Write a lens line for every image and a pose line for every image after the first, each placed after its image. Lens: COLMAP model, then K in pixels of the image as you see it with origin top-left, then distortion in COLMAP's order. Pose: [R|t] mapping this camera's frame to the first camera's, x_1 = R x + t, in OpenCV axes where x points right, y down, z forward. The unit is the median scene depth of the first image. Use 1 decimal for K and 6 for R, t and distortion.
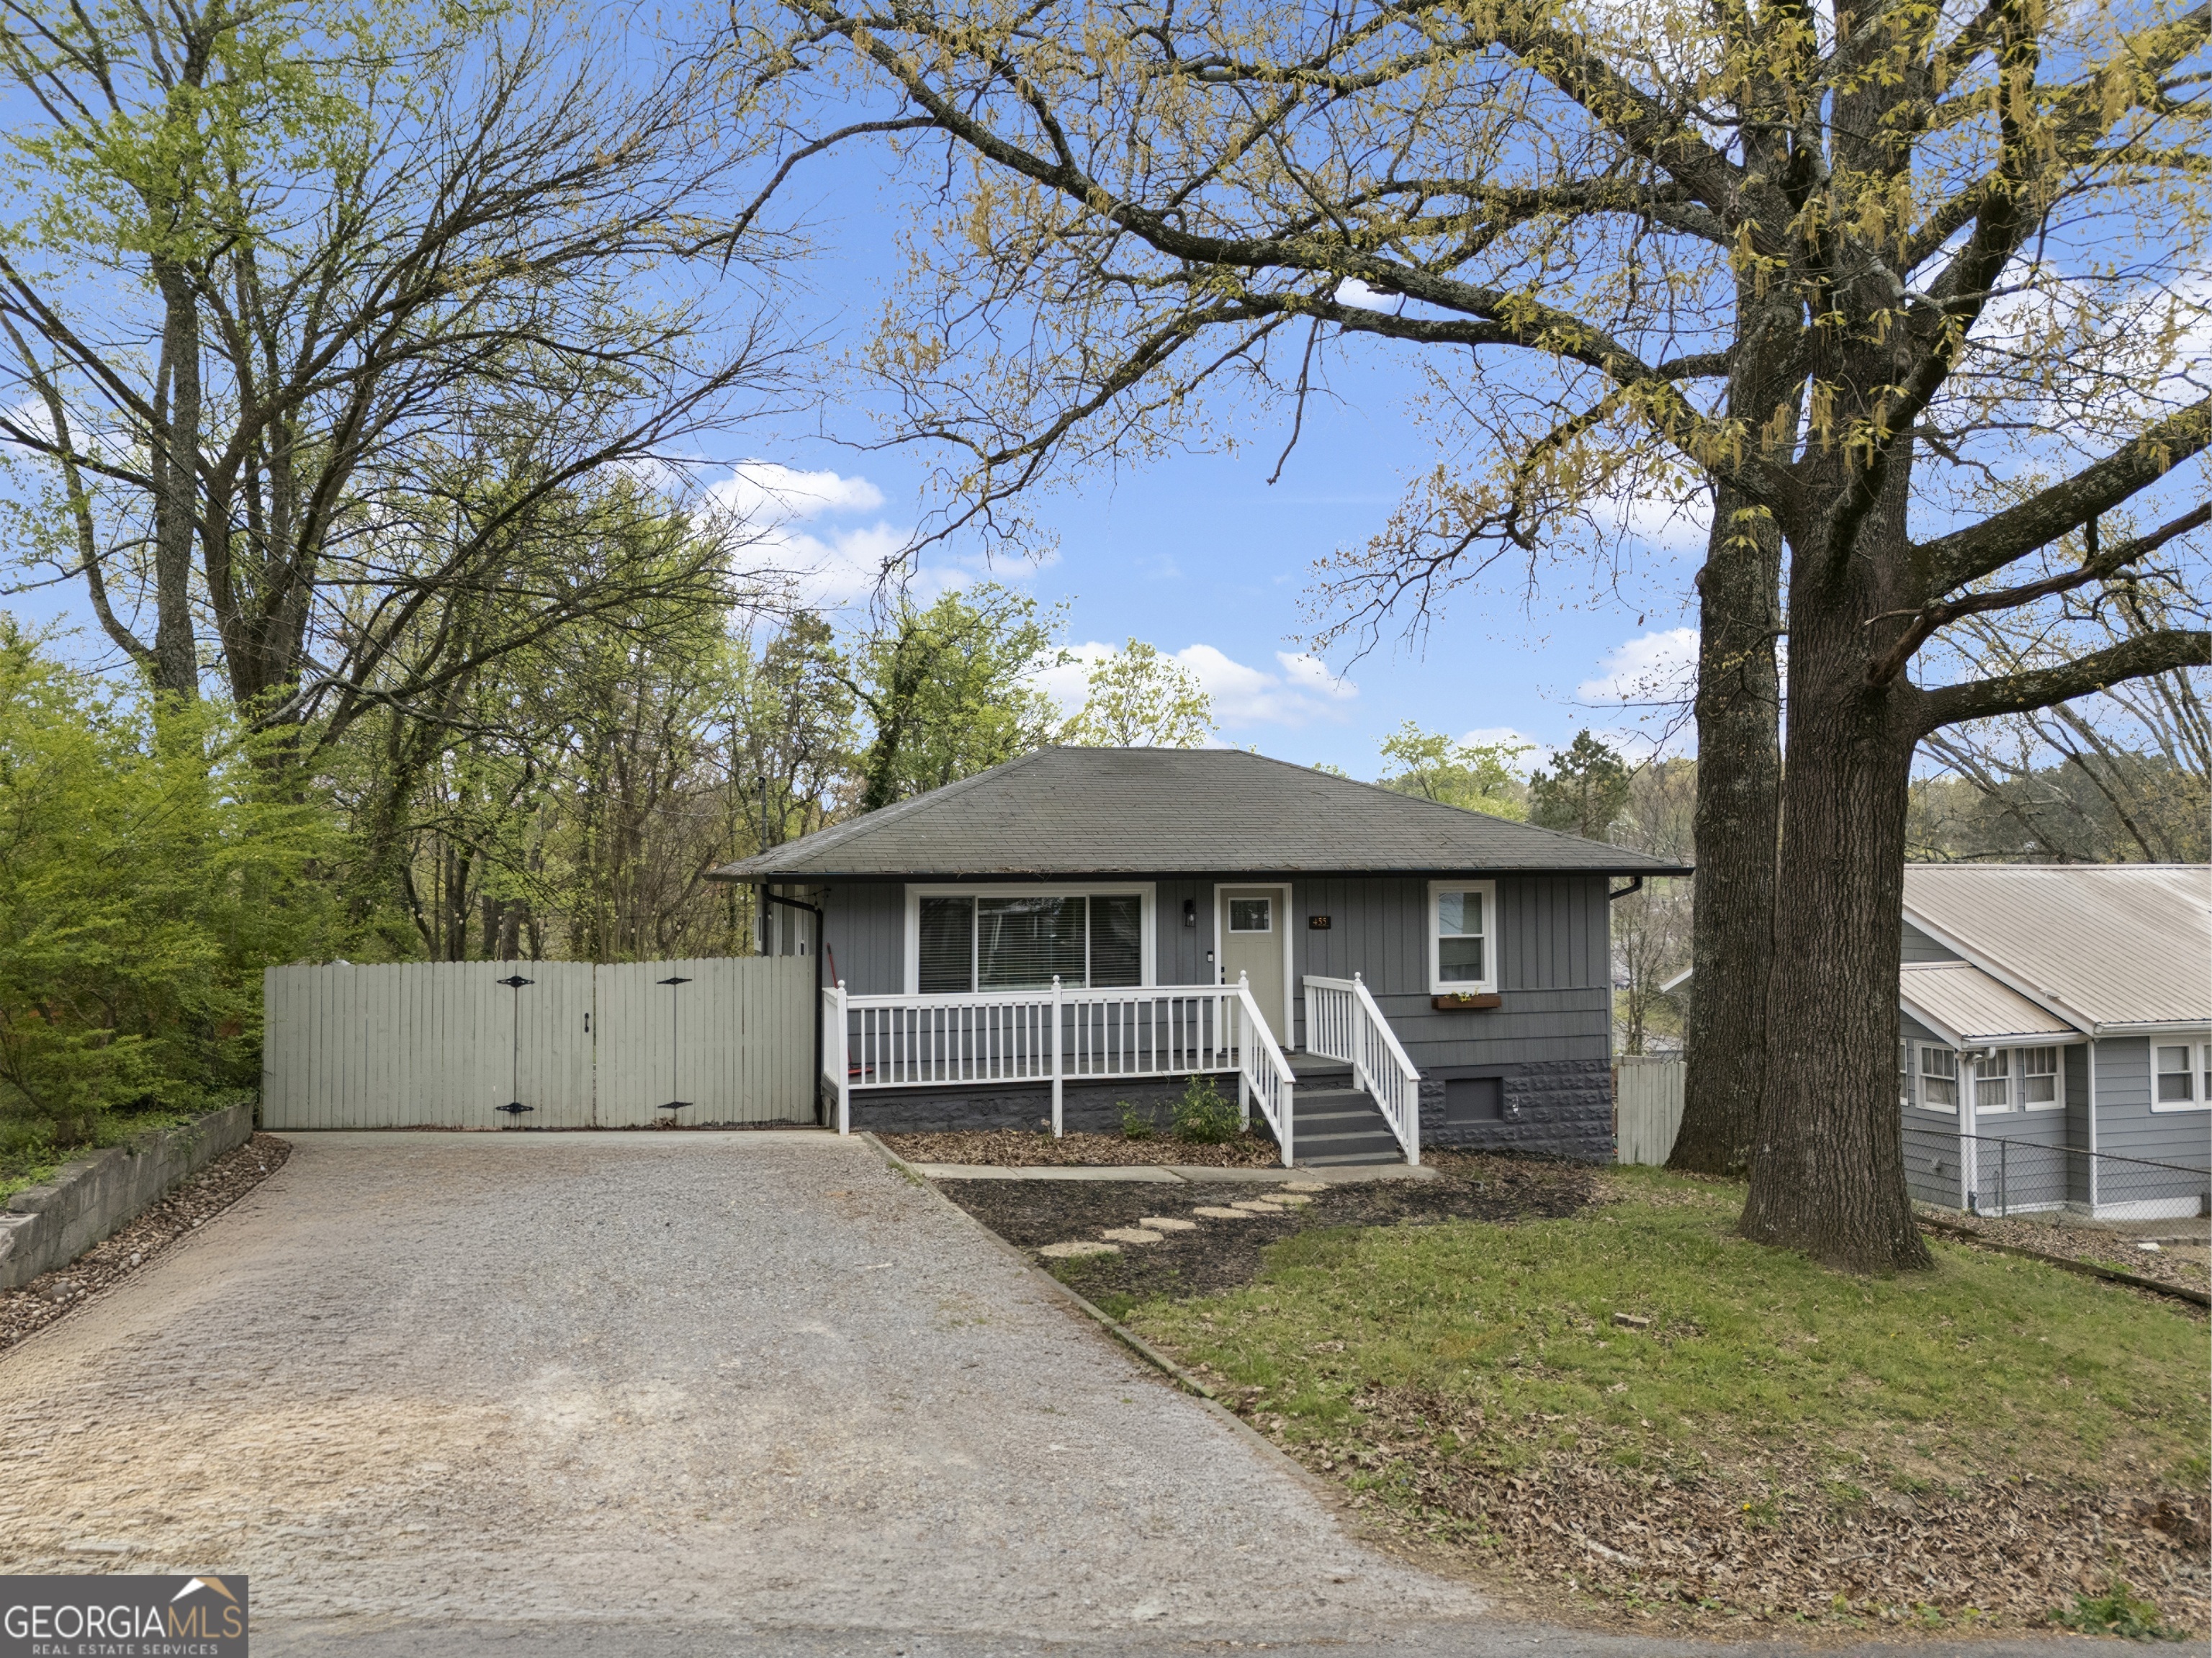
lens RADIAL K [[1637.3, 0, 1106.0], [0, 1637.3, 829.0], [0, 0, 1]] dist [0.092425, -0.099009]
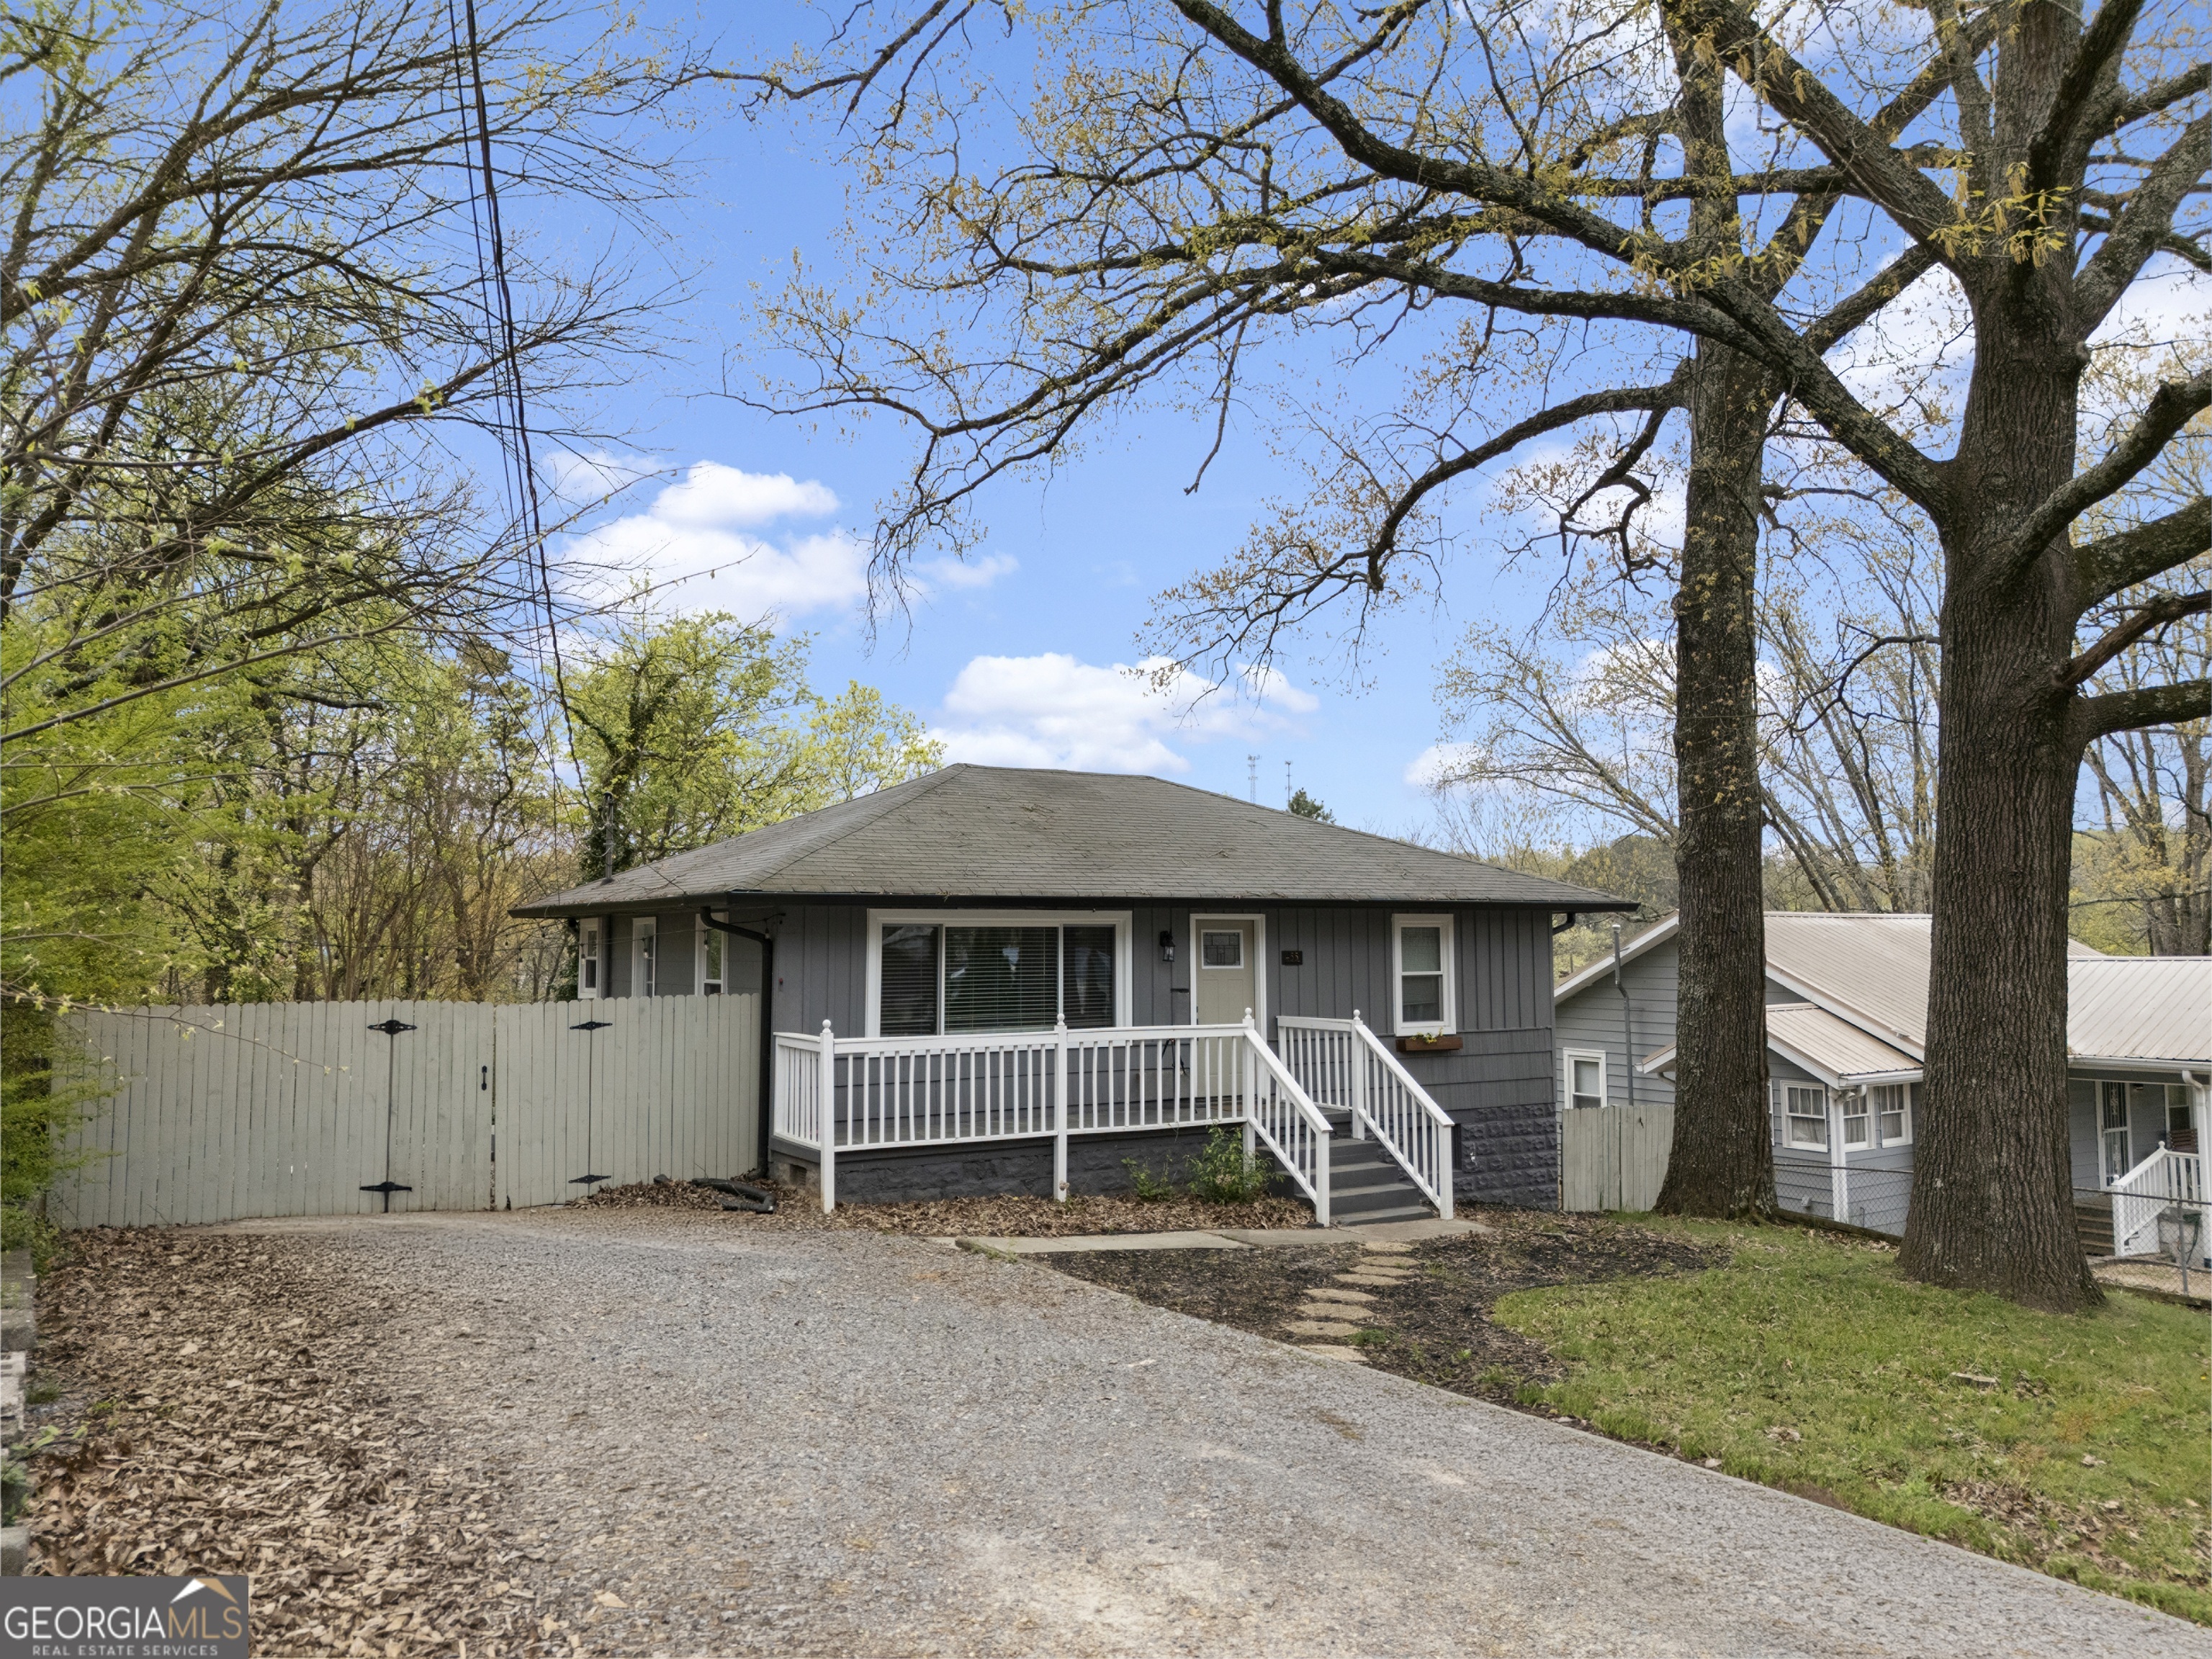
lens RADIAL K [[1637.5, 0, 1106.0], [0, 1637.5, 829.5], [0, 0, 1]] dist [0.092425, -0.099009]
pose [[0.971638, 0.018372, 0.235758, -0.206040], [-0.008305, 0.999014, -0.043623, 0.028582], [-0.236327, 0.040428, 0.970832, 0.142867]]
